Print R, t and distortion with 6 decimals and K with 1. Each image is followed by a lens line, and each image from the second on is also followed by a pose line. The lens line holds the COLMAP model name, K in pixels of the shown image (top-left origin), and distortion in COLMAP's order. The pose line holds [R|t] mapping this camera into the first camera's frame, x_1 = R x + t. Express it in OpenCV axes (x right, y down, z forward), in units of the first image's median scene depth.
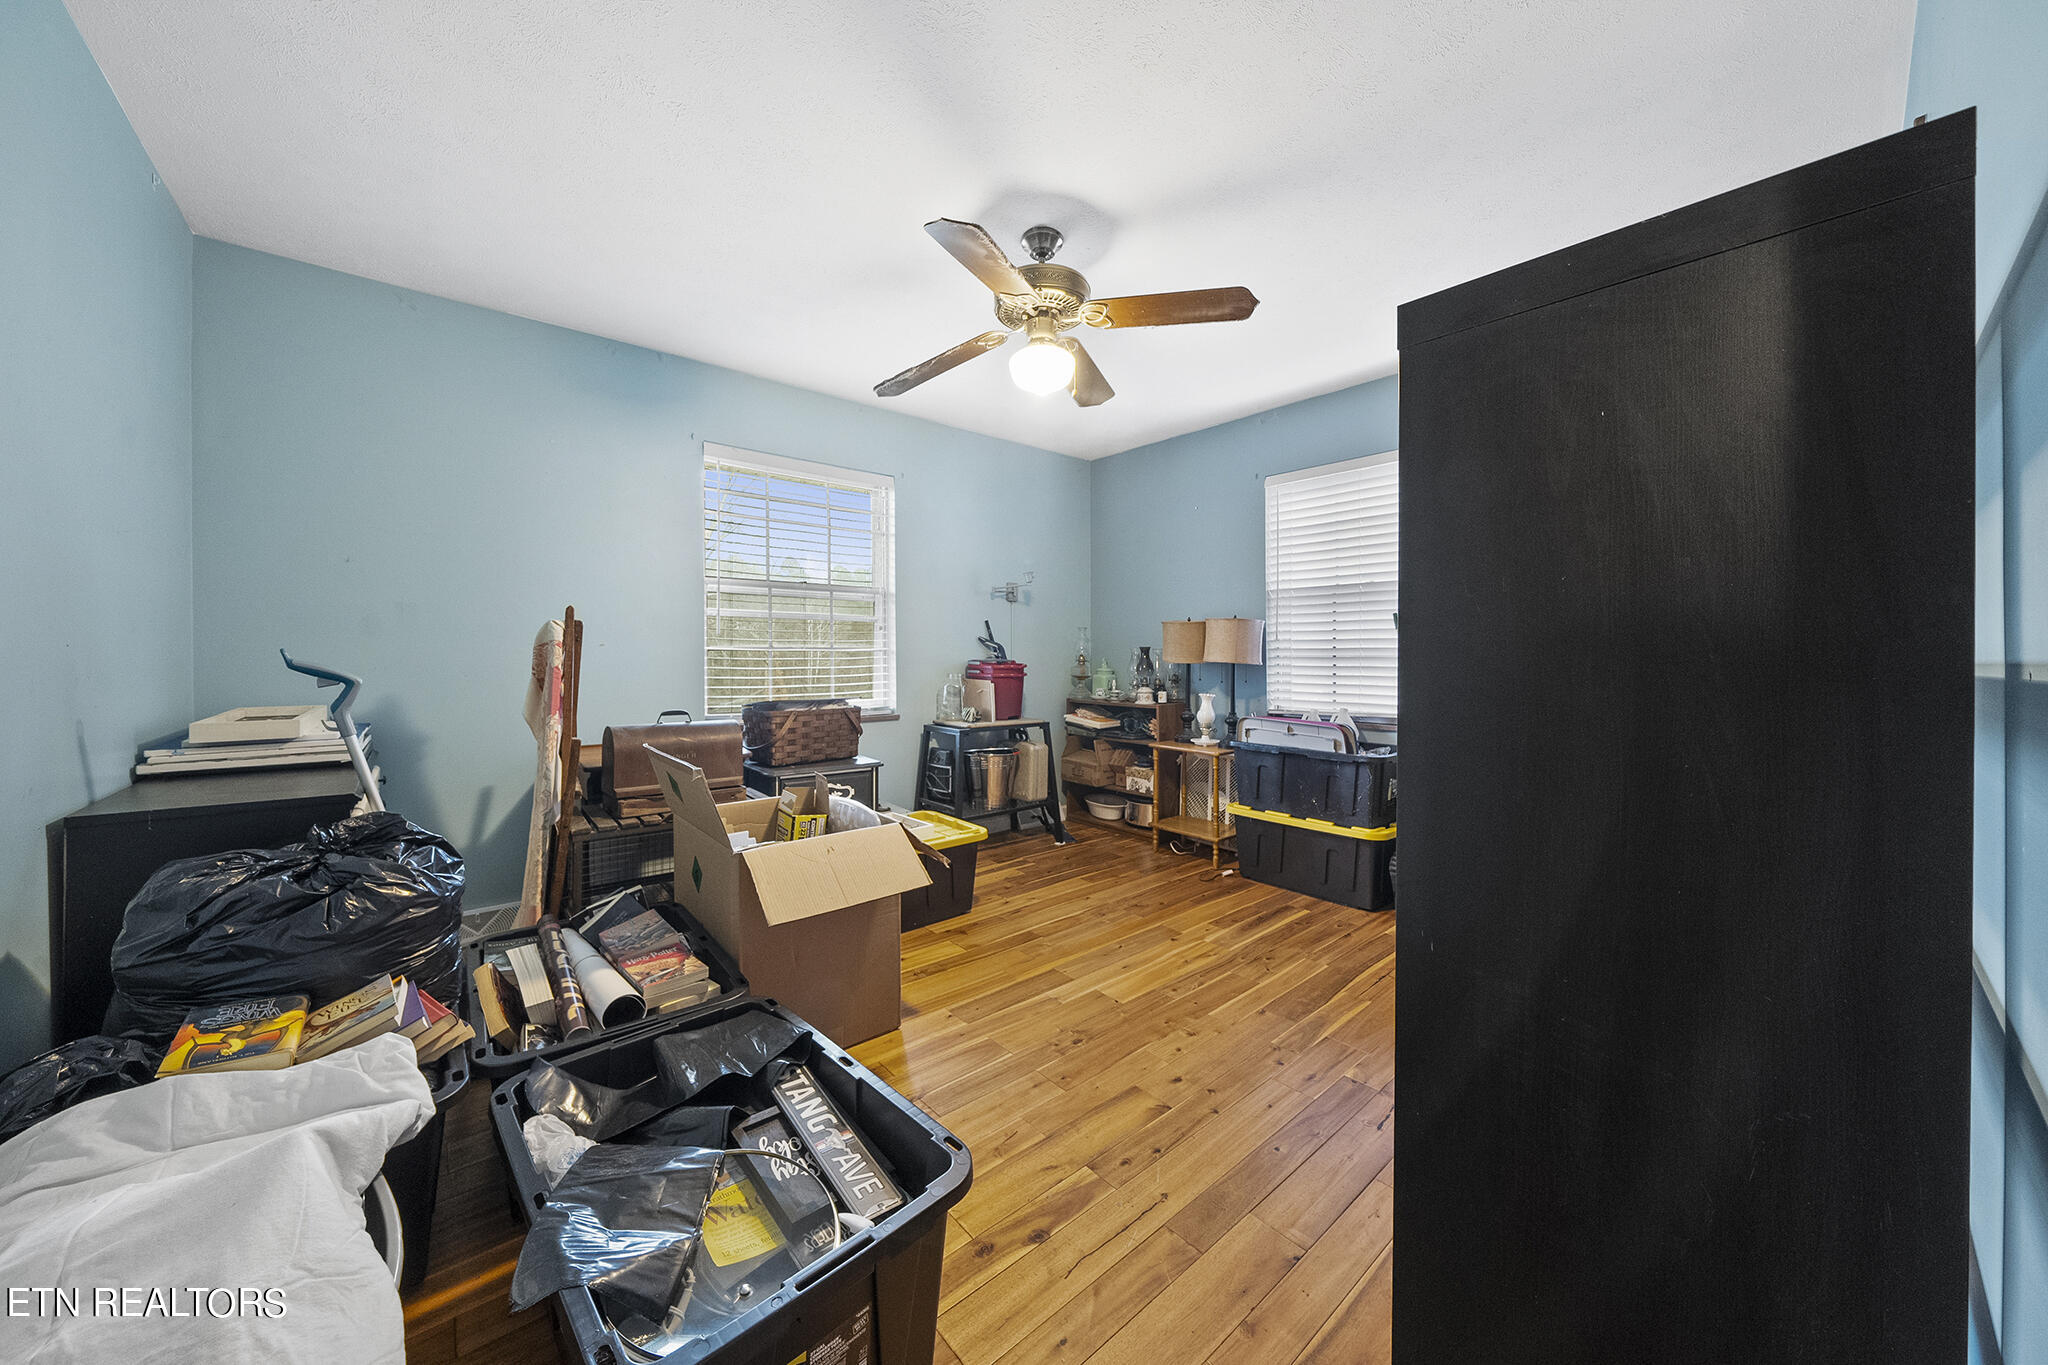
lens RADIAL K [[705.1, 0, 1037.0], [0, 705.1, 671.0], [0, 0, 1]] dist [-0.001205, -0.001801]
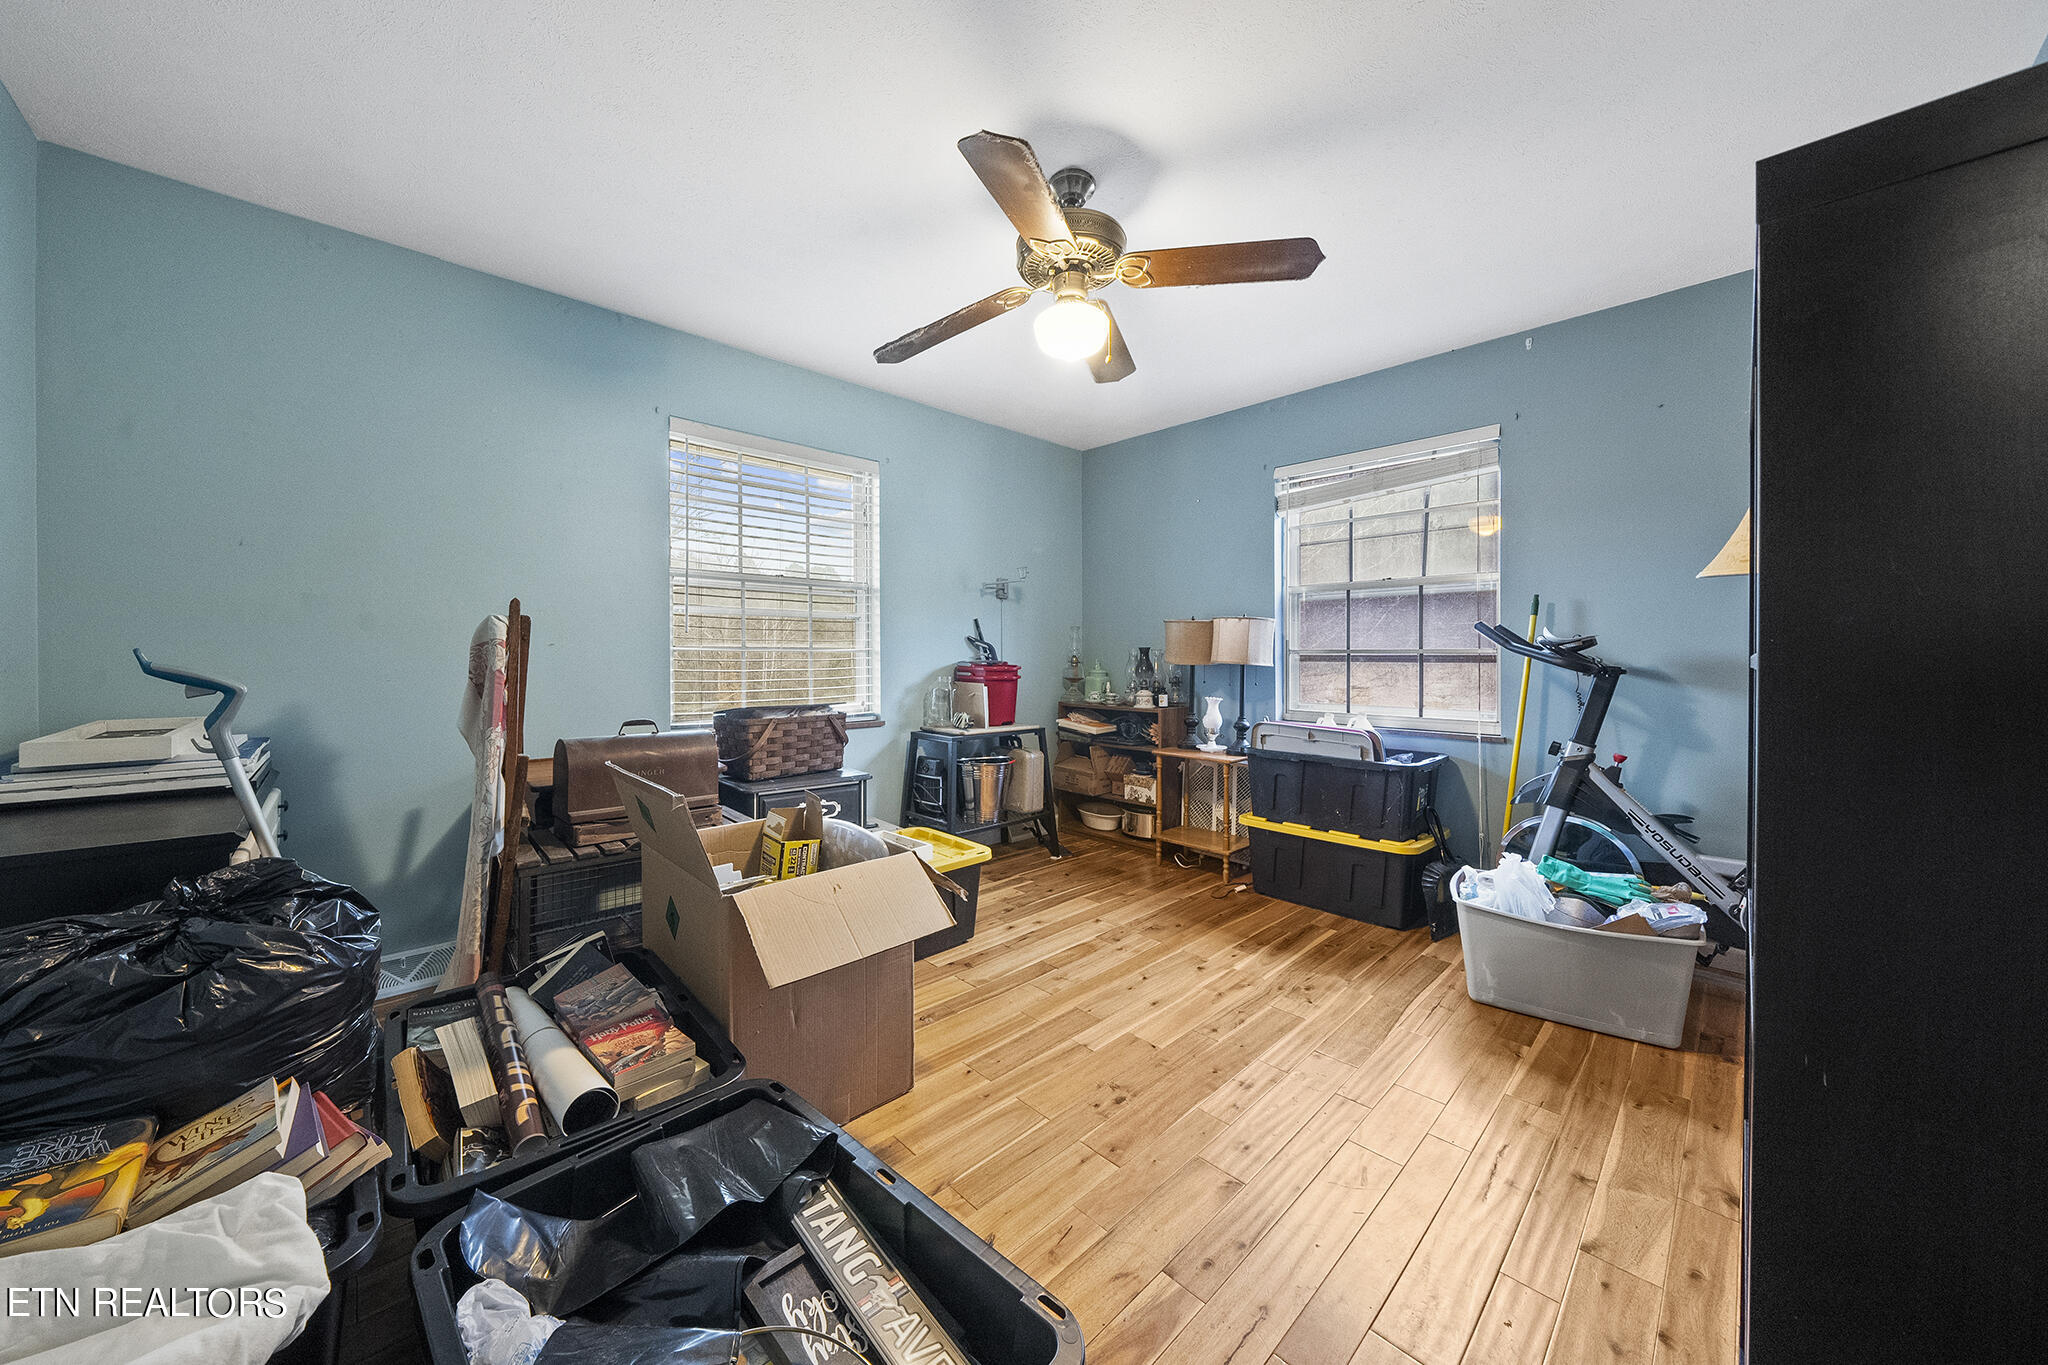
lens RADIAL K [[704.9, 0, 1032.0], [0, 704.9, 670.9], [0, 0, 1]] dist [-0.005967, 0.000302]
pose [[0.998597, -0.000761, 0.052939, -0.106994], [0.000796, 0.999999, -0.000639, -0.004882], [-0.052938, 0.000680, 0.998598, 0.151207]]
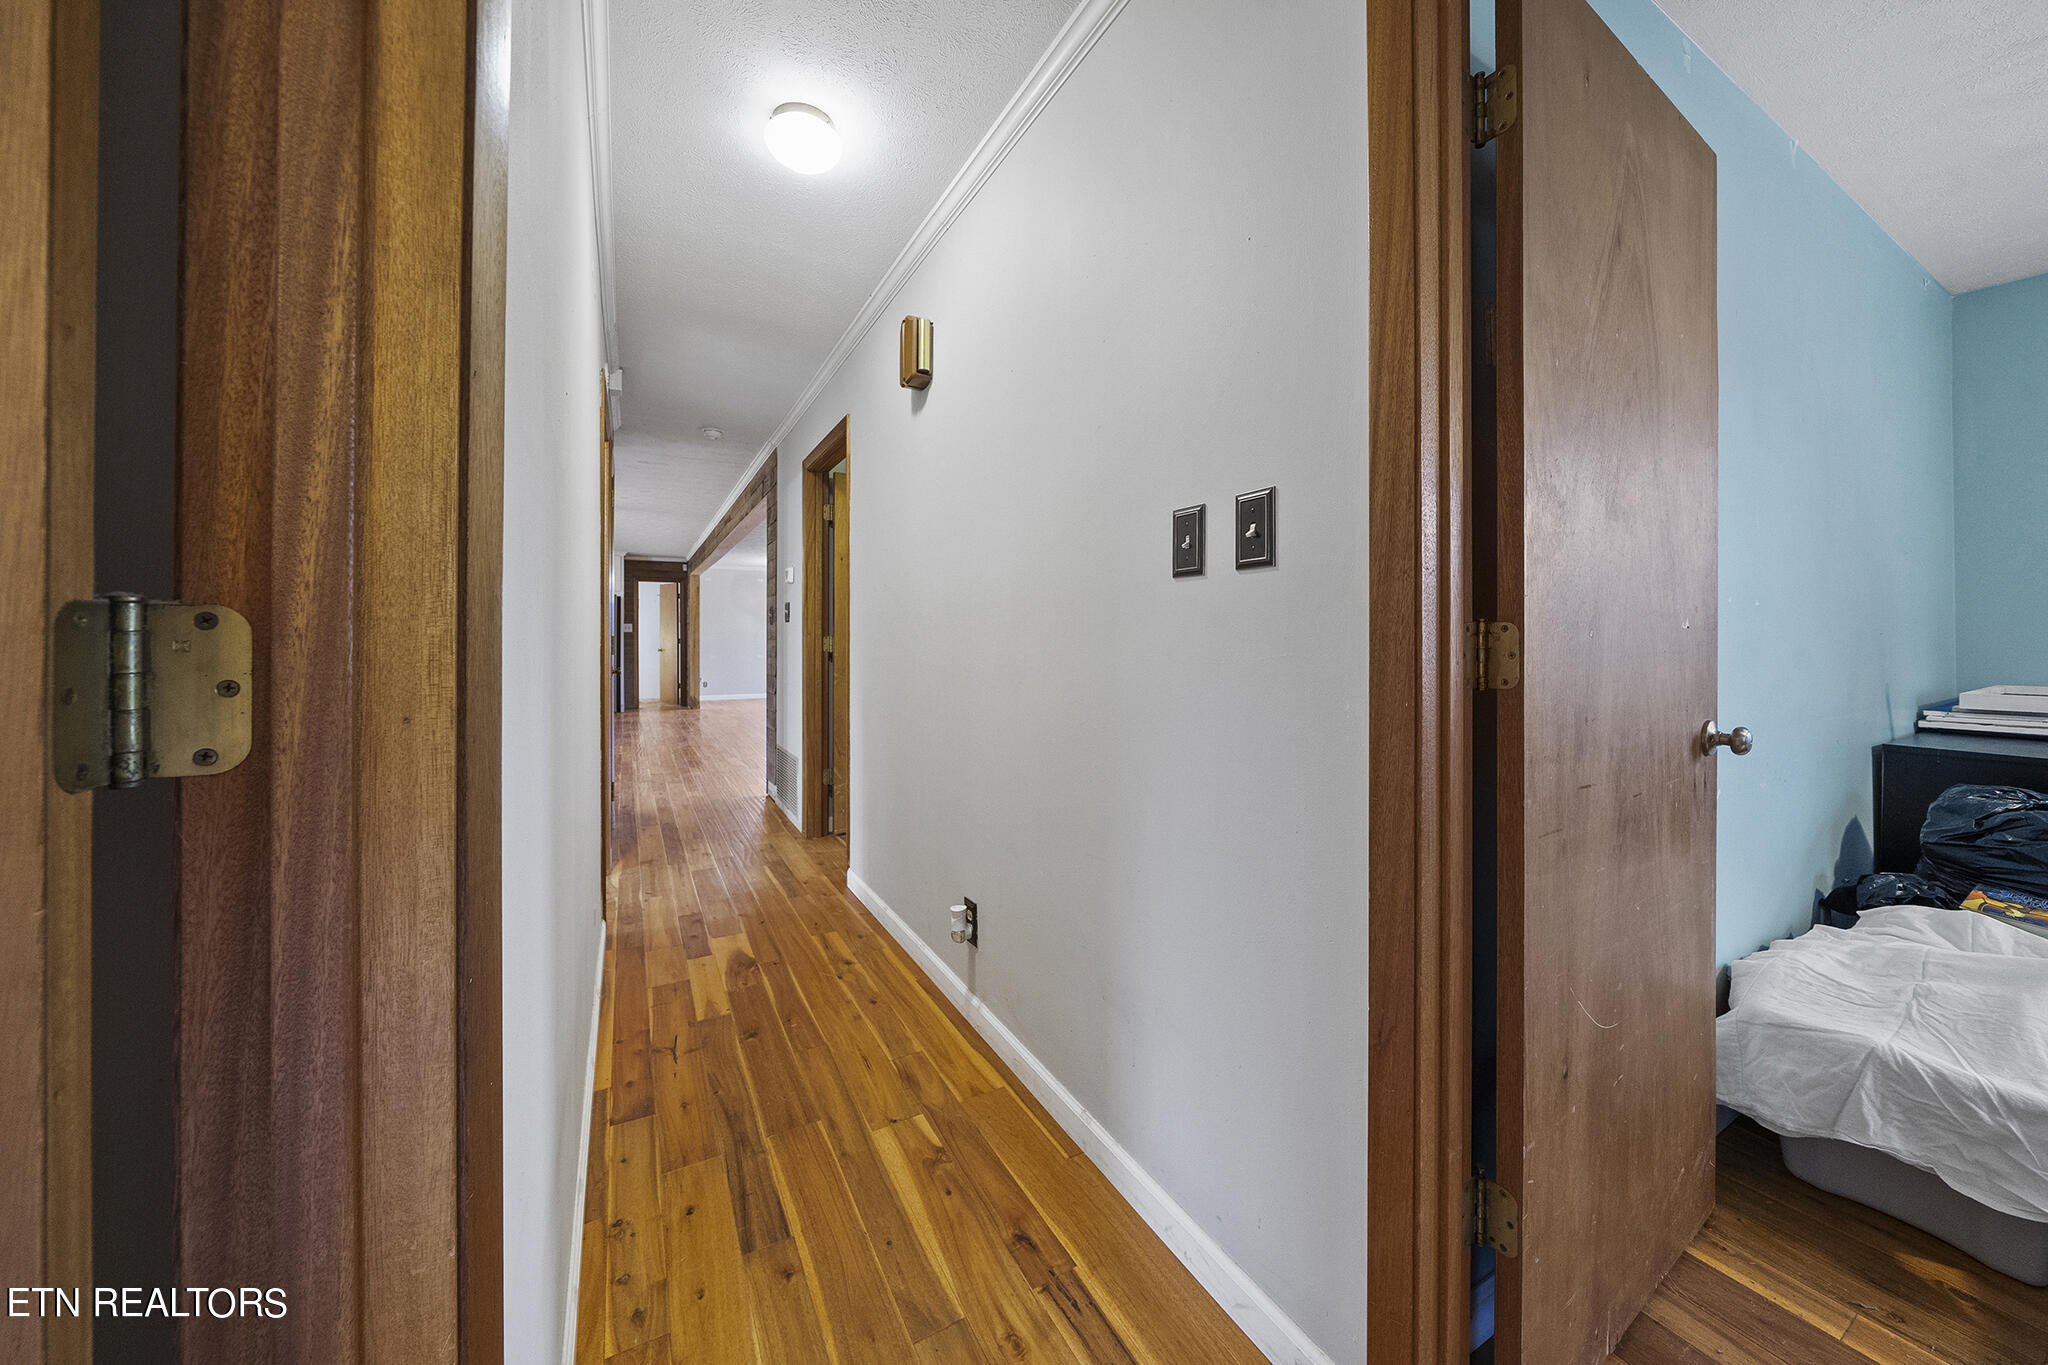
lens RADIAL K [[706.4, 0, 1033.4], [0, 706.4, 643.1], [0, 0, 1]] dist [0.001474, 0.000083]
pose [[-0.193197, -0.002246, -0.981157, 0.415257], [-0.011444, 0.999935, -0.000035, 0.001234], [0.981093, 0.011222, -0.193210, -0.434331]]
